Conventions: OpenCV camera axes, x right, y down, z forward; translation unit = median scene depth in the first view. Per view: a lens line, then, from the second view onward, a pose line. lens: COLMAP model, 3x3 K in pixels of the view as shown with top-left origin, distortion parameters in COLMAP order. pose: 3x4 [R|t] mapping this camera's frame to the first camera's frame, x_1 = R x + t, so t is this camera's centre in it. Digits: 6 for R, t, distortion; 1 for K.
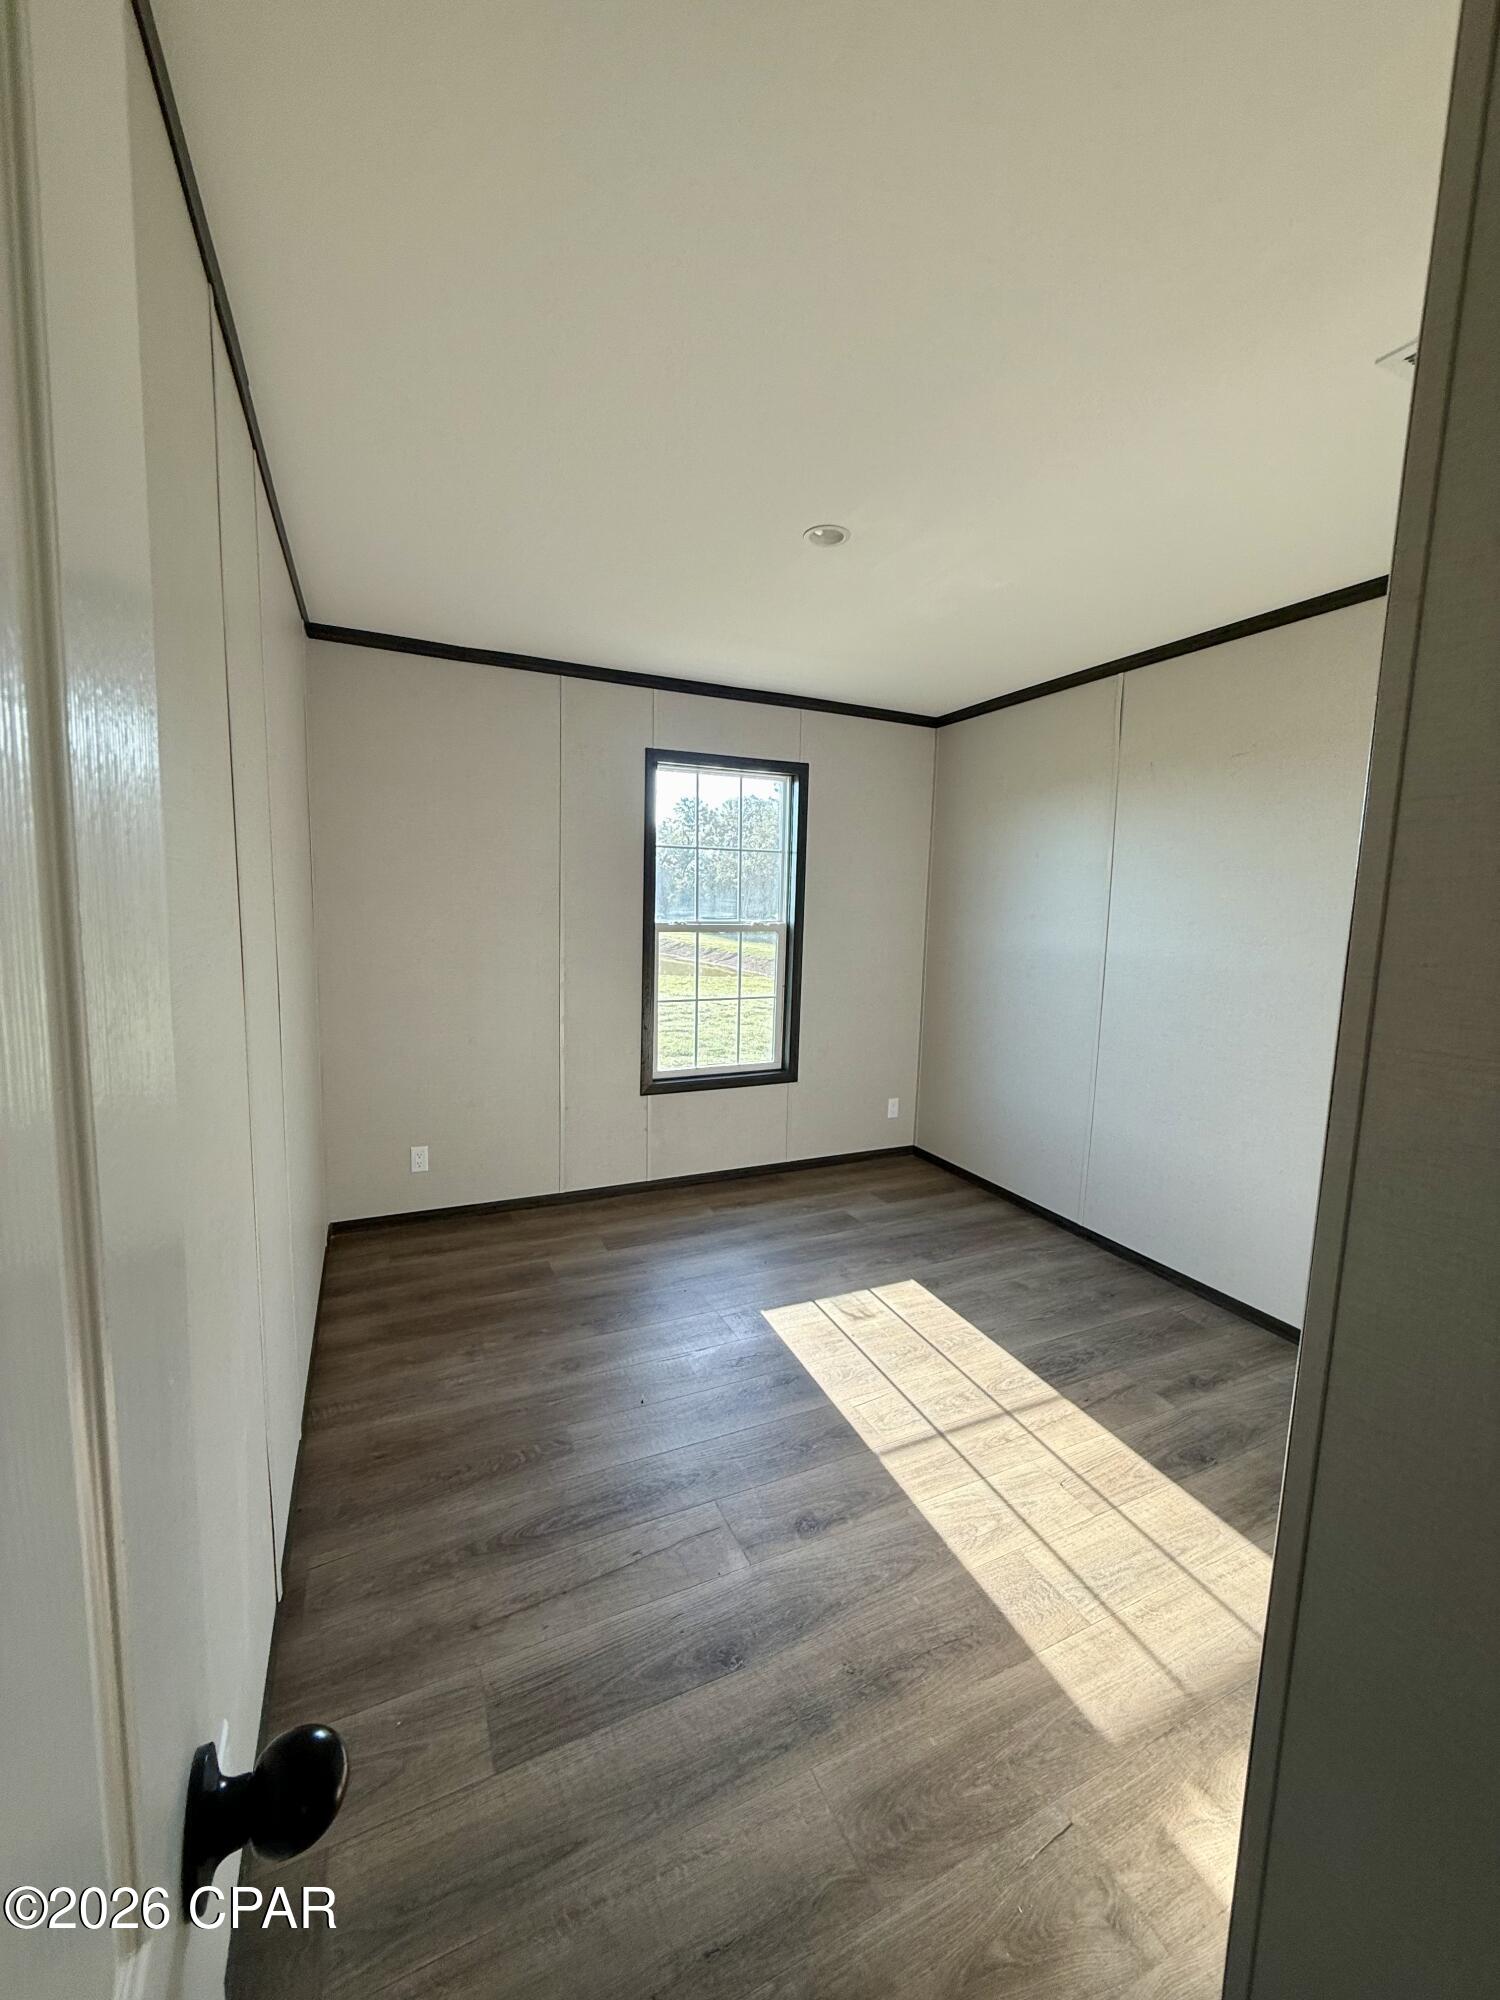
lens RADIAL K [[786.9, 0, 750.0], [0, 786.9, 1019.7], [0, 0, 1]] dist [0.000285, -0.008736]
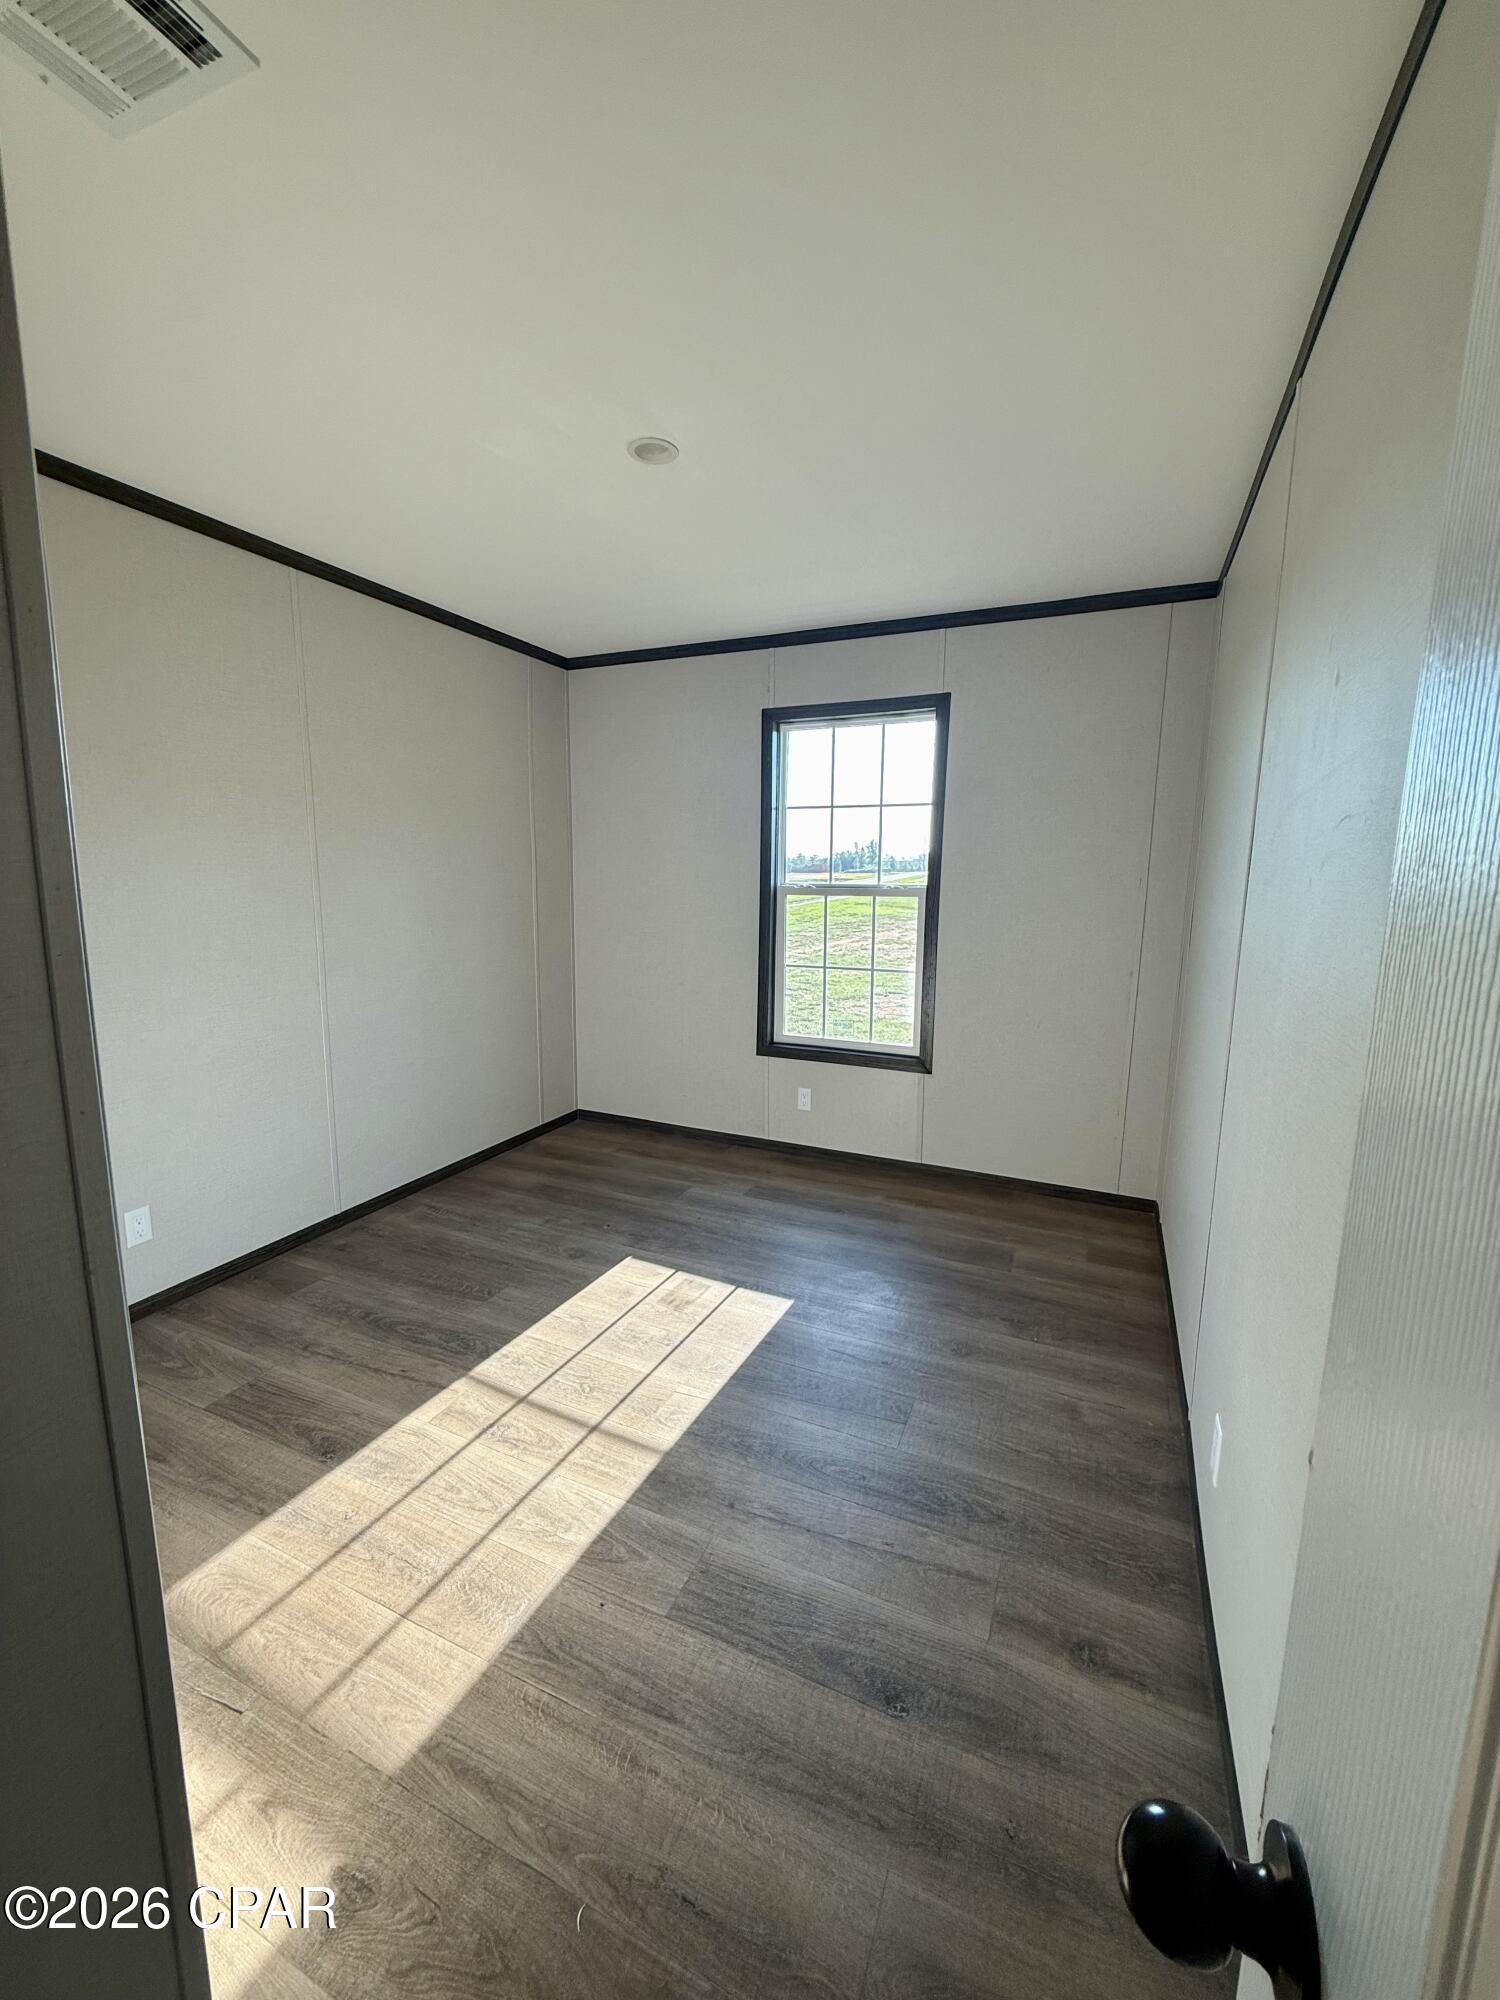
lens RADIAL K [[795.6, 0, 746.0], [0, 795.6, 995.1], [0, 0, 1]] dist [0.005220, -0.000113]
pose [[0.646555, 0.101198, -0.756125, 0.603712], [-0.103142, 0.993658, 0.044793, -0.023653], [0.755863, 0.049027, 0.652892, 0.287835]]
